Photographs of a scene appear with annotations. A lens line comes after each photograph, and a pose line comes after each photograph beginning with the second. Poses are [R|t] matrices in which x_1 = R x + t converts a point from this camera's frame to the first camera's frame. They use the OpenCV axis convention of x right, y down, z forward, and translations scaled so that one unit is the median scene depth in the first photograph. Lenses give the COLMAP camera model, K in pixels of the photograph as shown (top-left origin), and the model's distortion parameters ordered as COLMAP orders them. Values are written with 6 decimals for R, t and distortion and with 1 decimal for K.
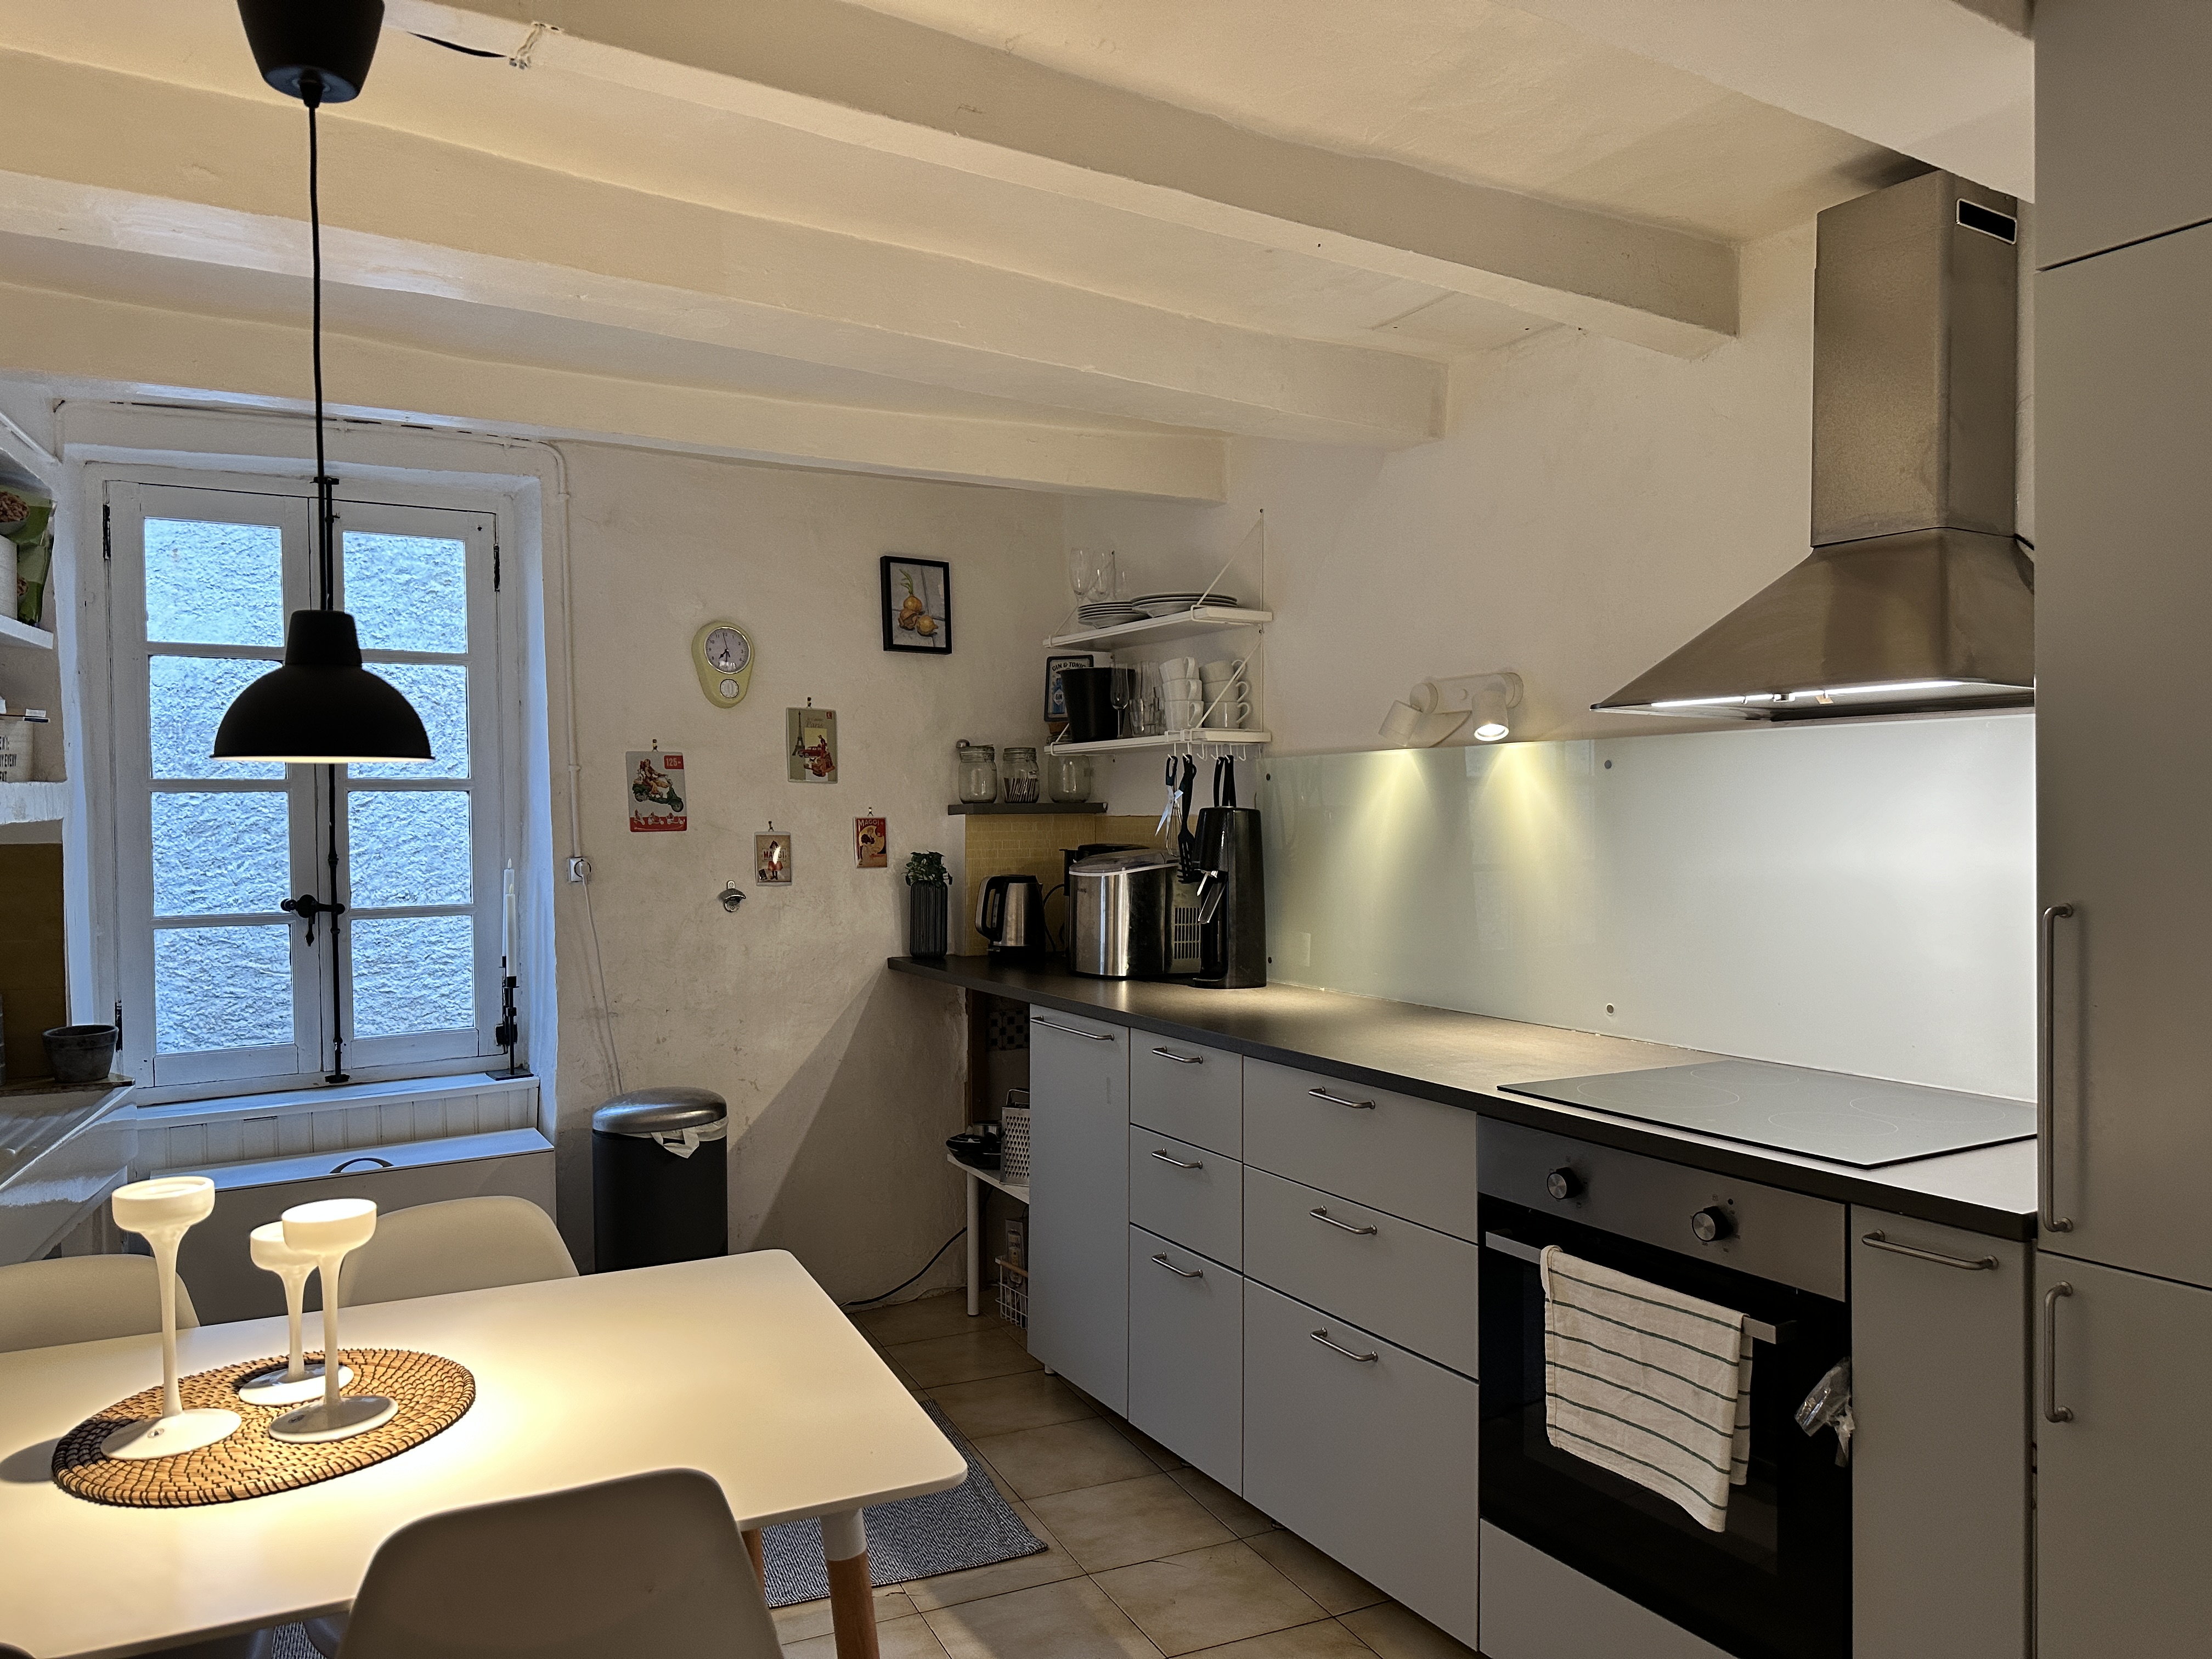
lens RADIAL K [[1464.0, 0, 1106.0], [0, 1464.0, 829.5], [0, 0, 1]] dist [0.076614, 0.001034]
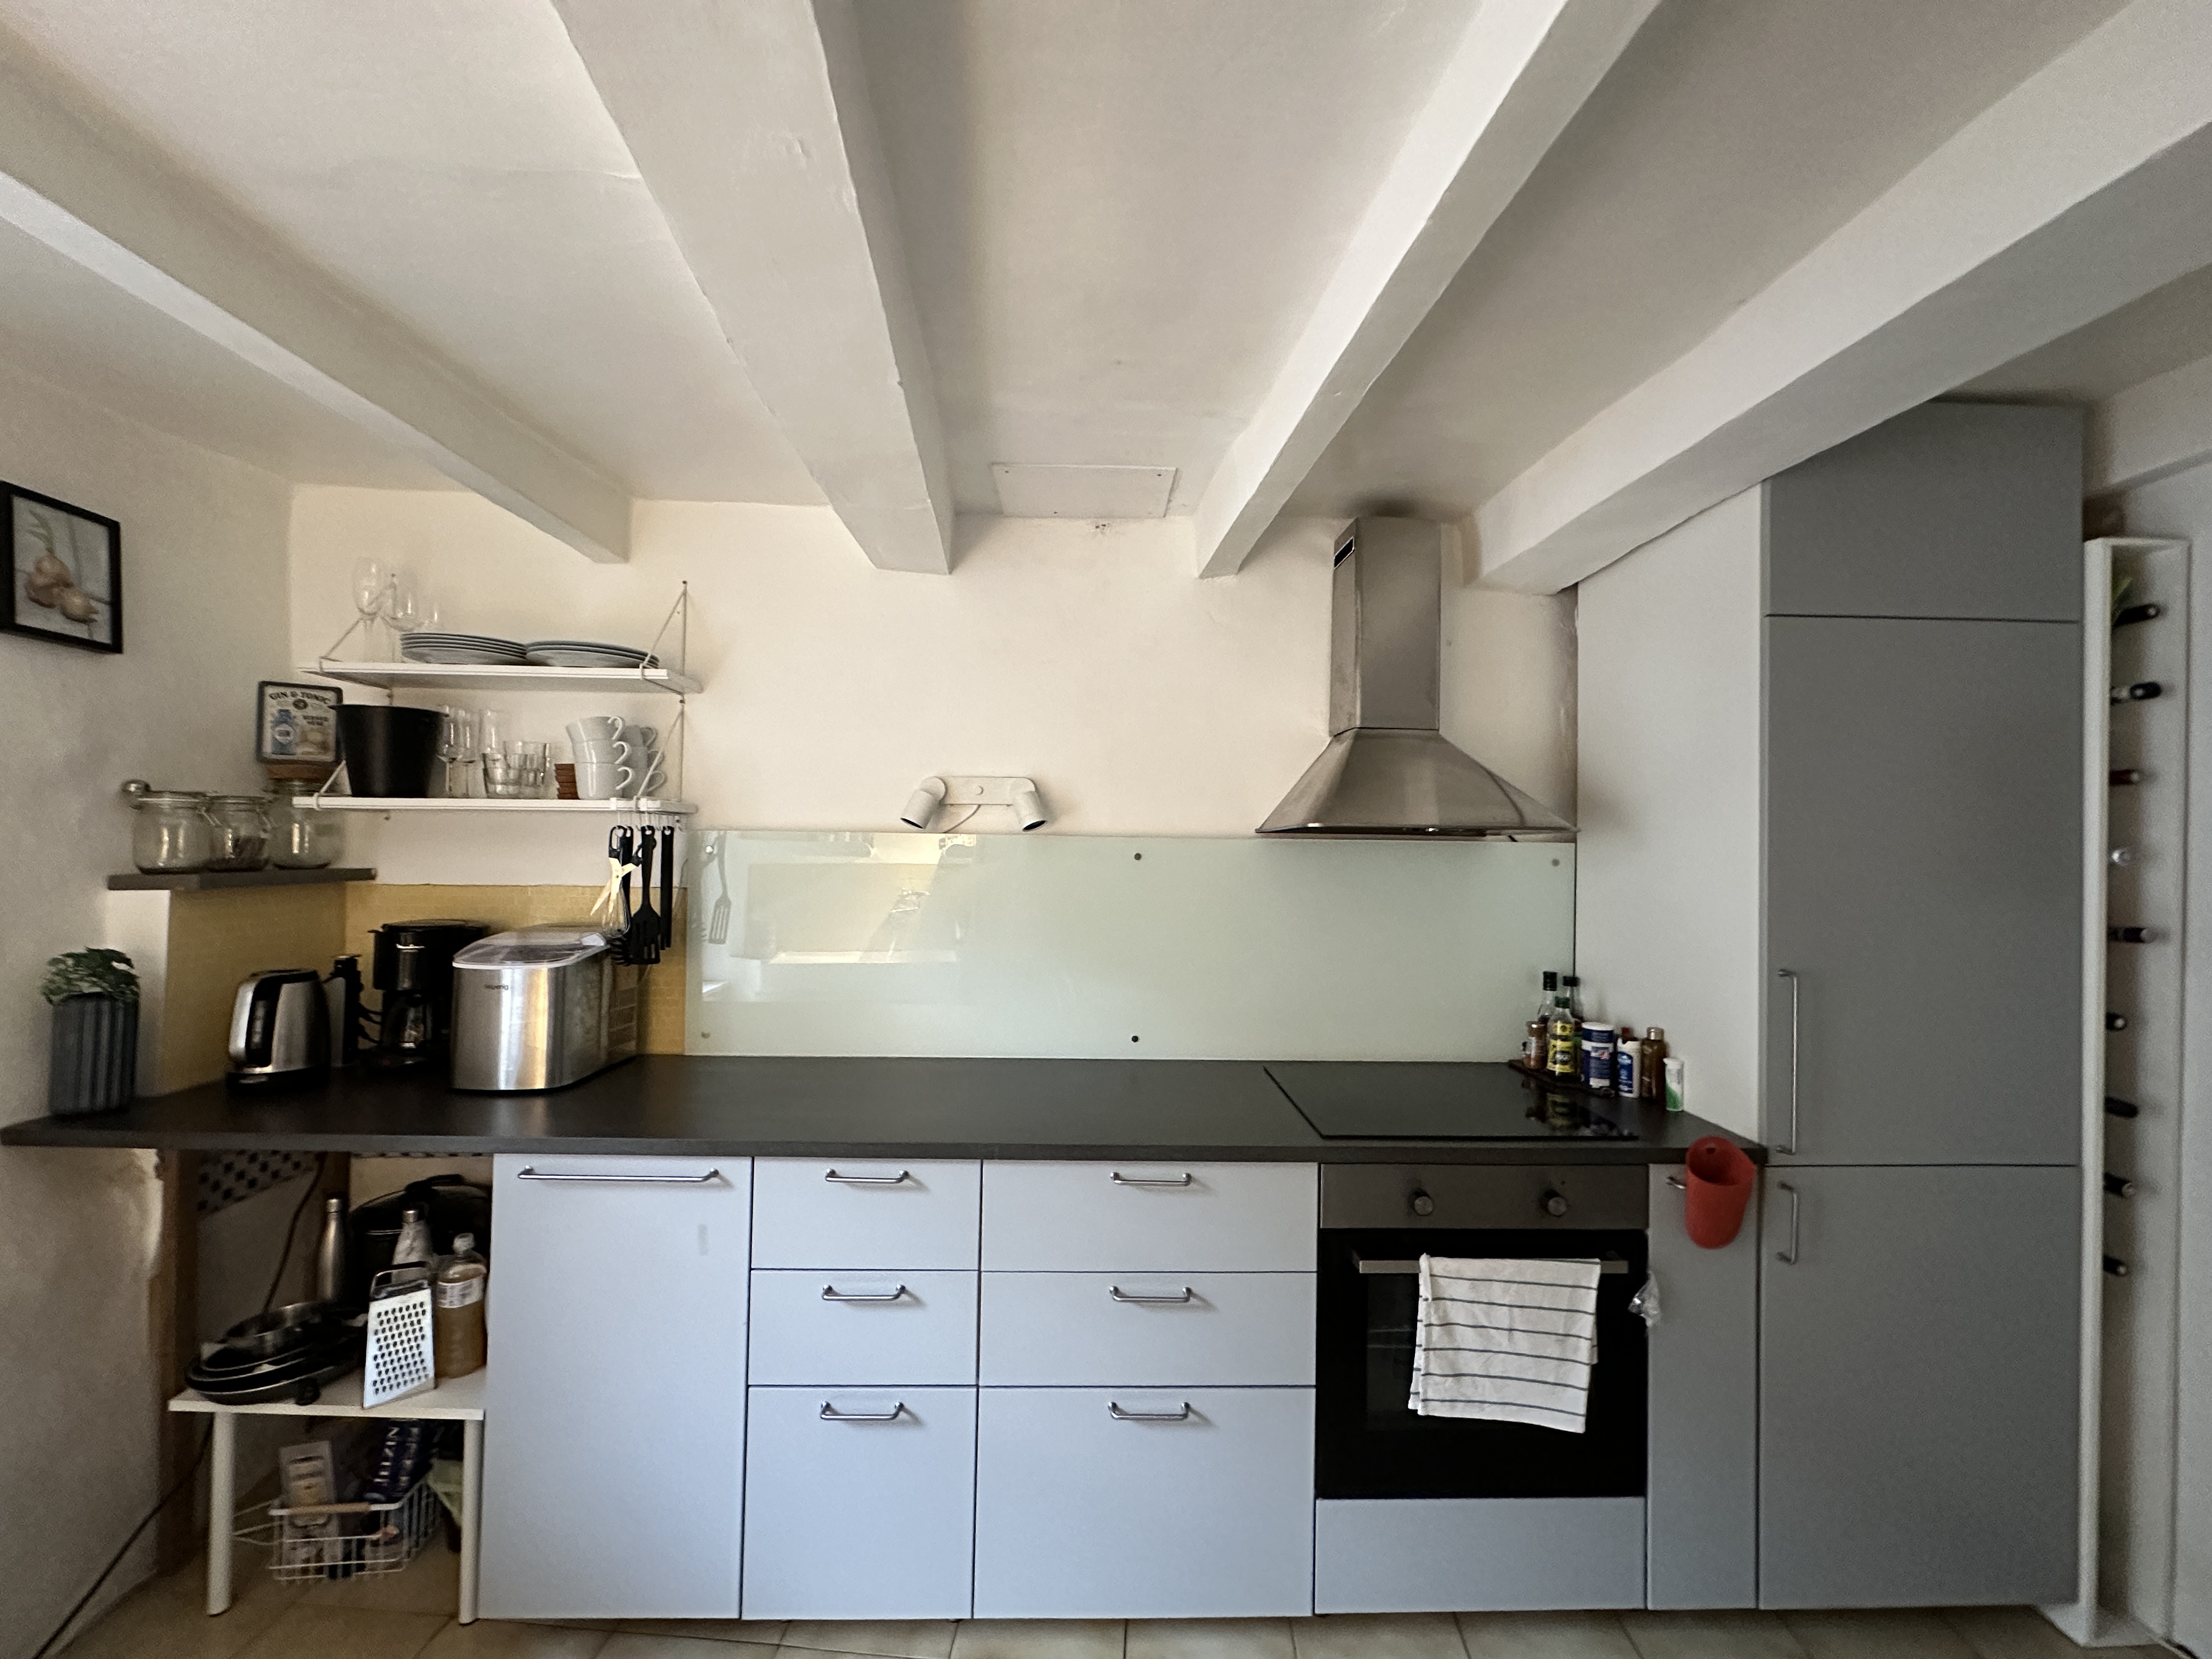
lens RADIAL K [[968.7, 0, 1106.0], [0, 968.7, 829.5], [0, 0, 1]] dist [-0.011615, 0.000397]
pose [[0.491931, 0.039945, 0.869718, -0.286364], [-0.008914, 0.999126, -0.040847, -0.025221], [-0.870589, 0.012341, 0.491857, 0.408543]]
